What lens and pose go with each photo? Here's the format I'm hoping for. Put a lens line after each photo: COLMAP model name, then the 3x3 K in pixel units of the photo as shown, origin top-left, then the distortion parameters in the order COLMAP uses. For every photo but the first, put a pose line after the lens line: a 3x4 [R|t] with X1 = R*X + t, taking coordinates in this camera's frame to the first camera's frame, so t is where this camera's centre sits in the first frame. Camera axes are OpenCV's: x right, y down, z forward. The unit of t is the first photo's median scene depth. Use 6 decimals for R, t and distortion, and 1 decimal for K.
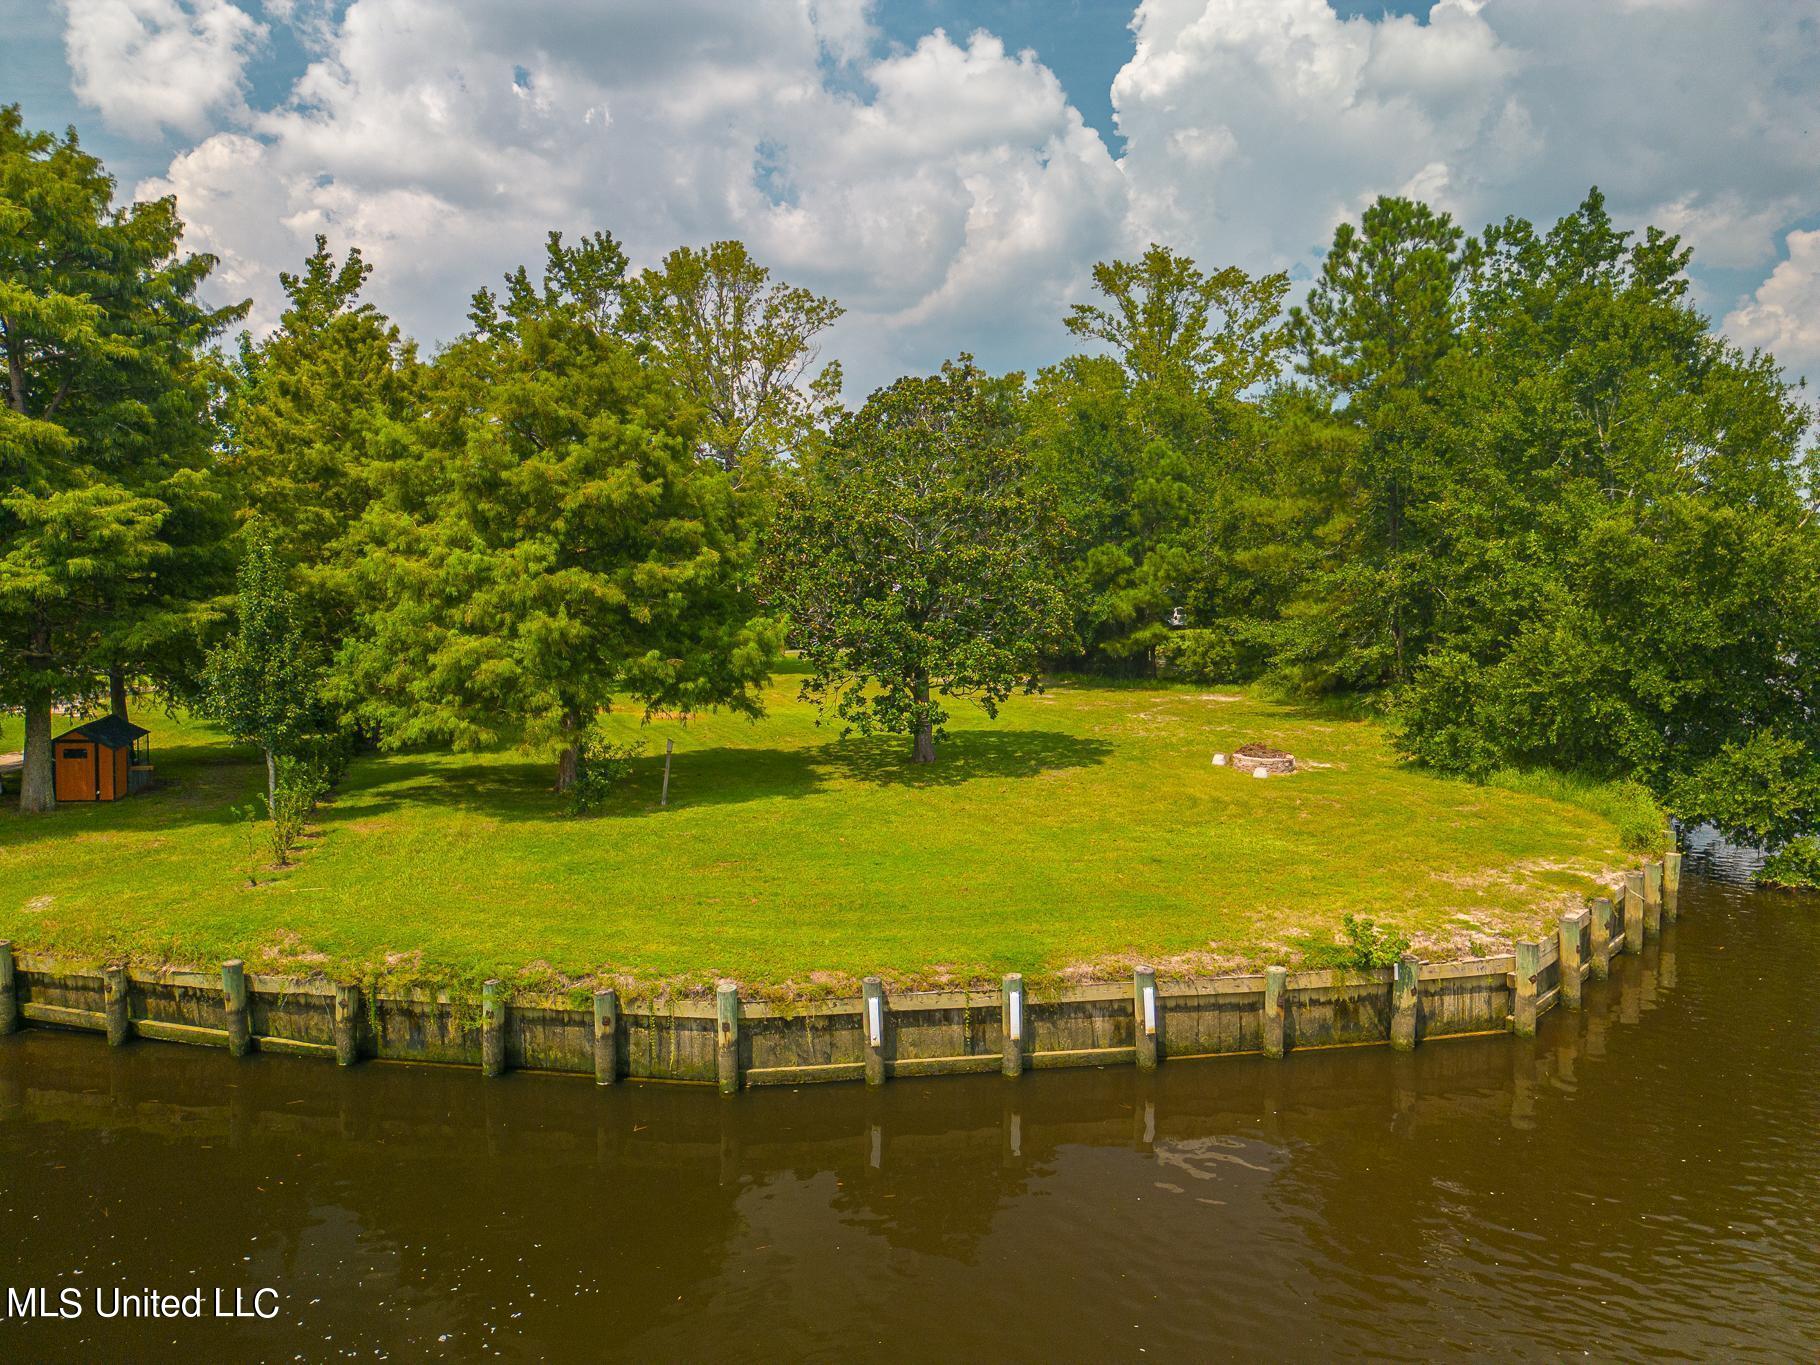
lens RADIAL K [[1282.8, 0, 893.5], [0, 1282.8, 669.4], [0, 0, 1]] dist [0.071280, -0.069366]
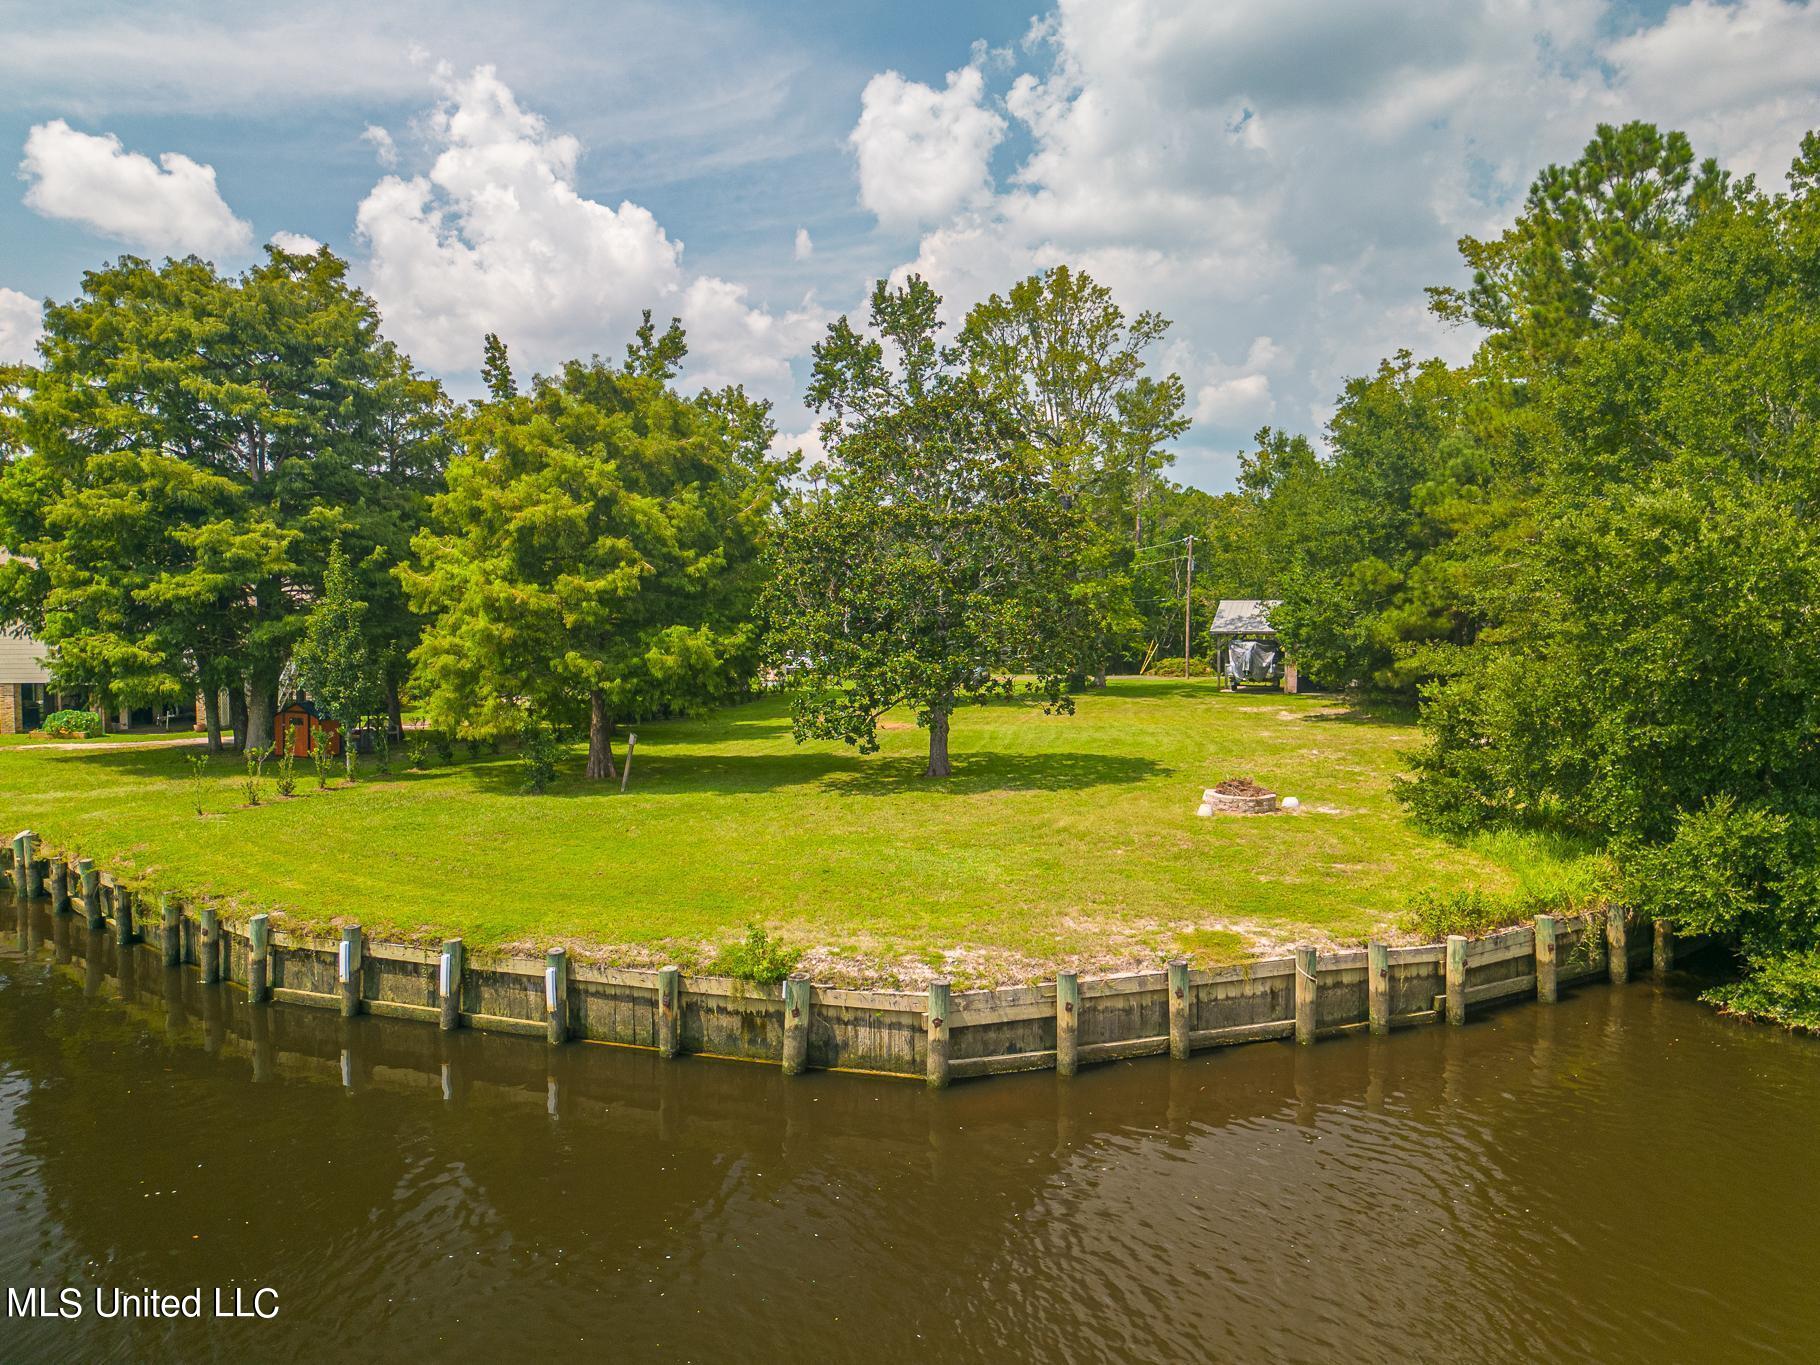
lens RADIAL K [[1282.8, 0, 893.5], [0, 1282.8, 669.4], [0, 0, 1]] dist [0.071280, -0.069366]
pose [[0.873773, 0.030817, -0.485356, 0.641071], [-0.039947, 0.999166, -0.008473, -0.000511], [0.484690, 0.026792, 0.874276, 0.135553]]
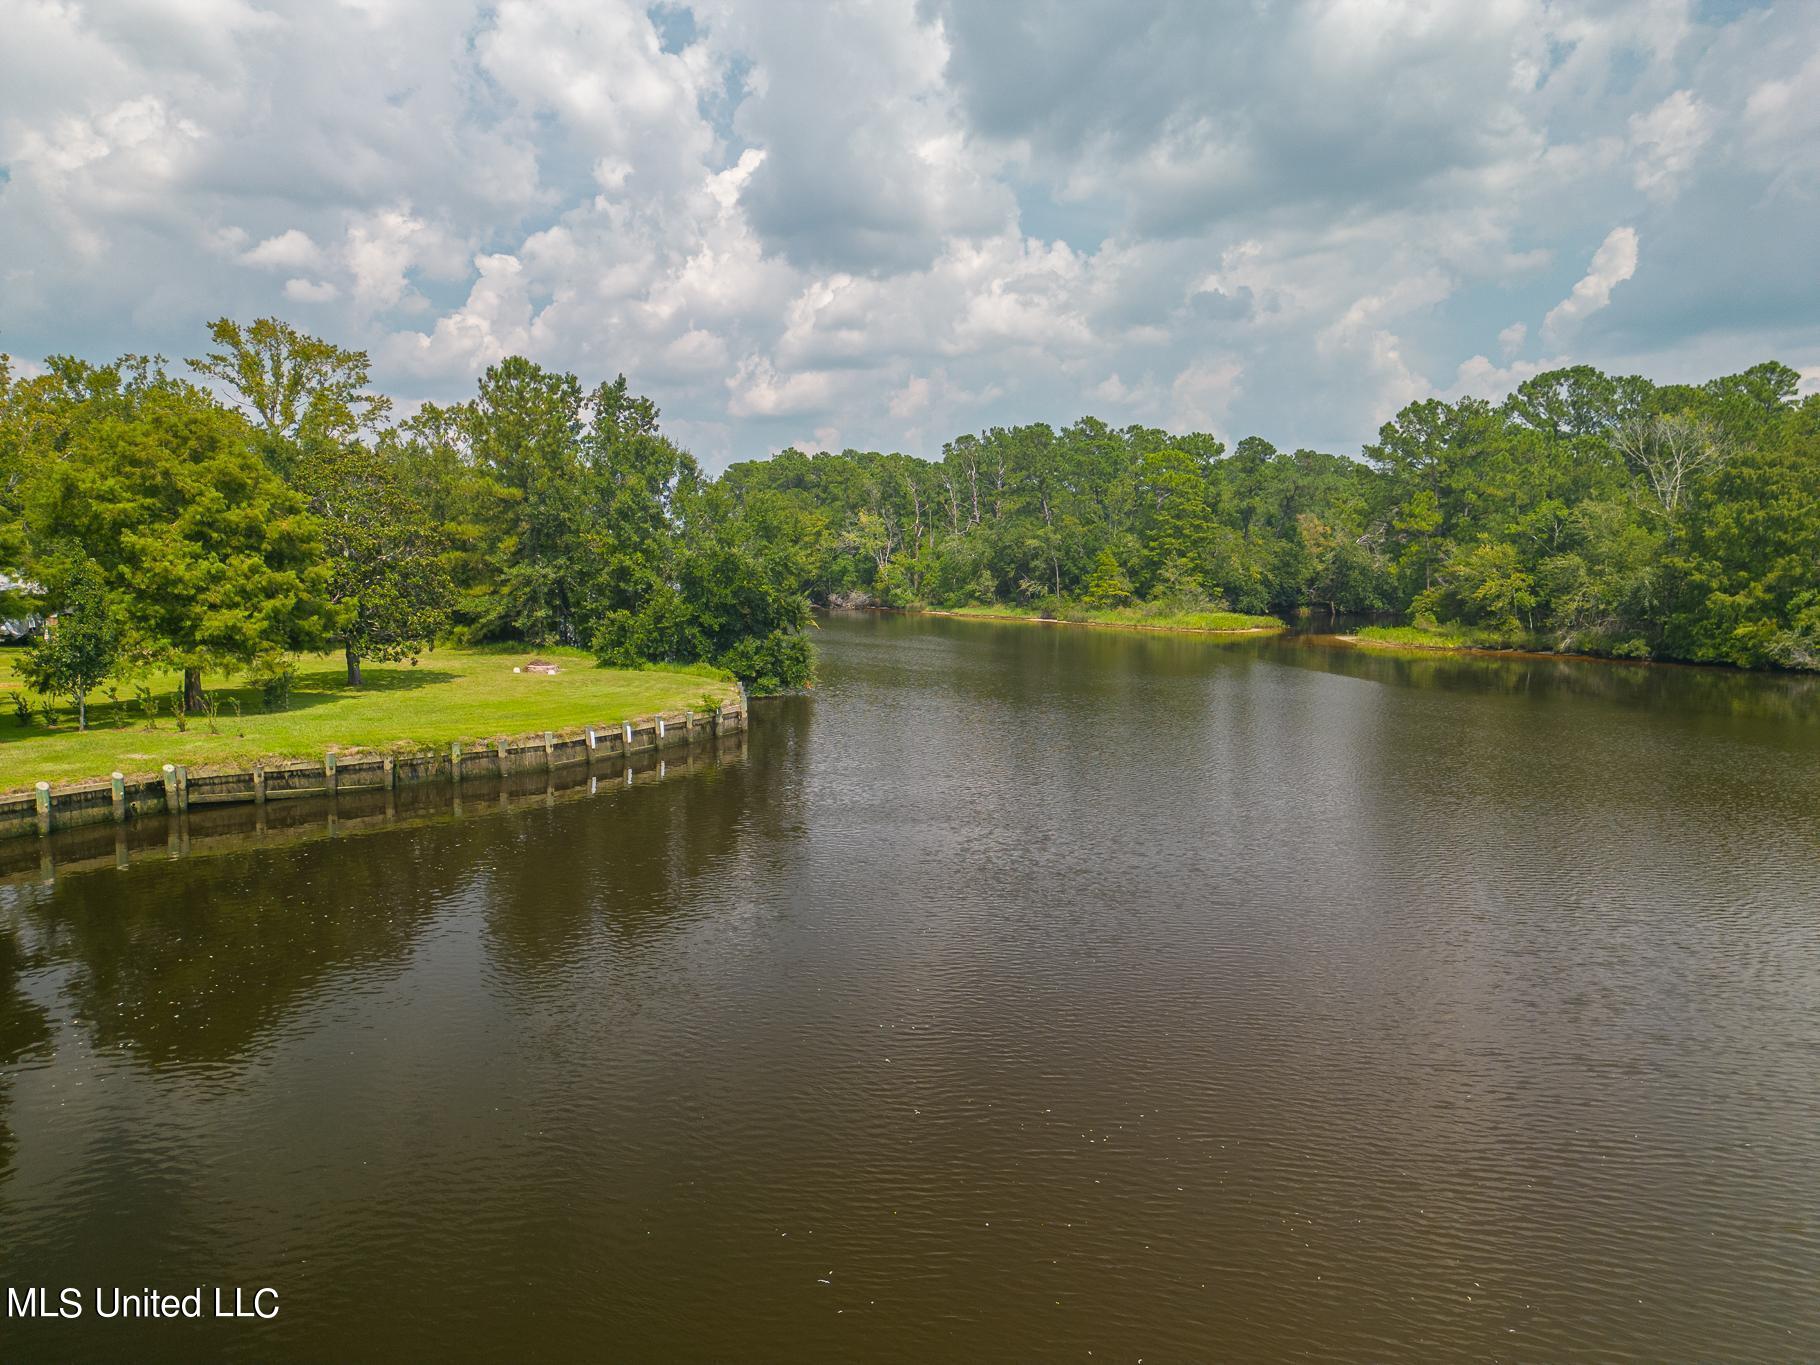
lens RADIAL K [[1282.8, 0, 893.5], [0, 1282.8, 669.4], [0, 0, 1]] dist [0.071280, -0.069366]
pose [[0.623743, -0.059530, 0.779359, -1.152282], [0.049594, 0.998101, 0.036547, 0.035199], [-0.780054, 0.015856, 0.625511, -0.807714]]
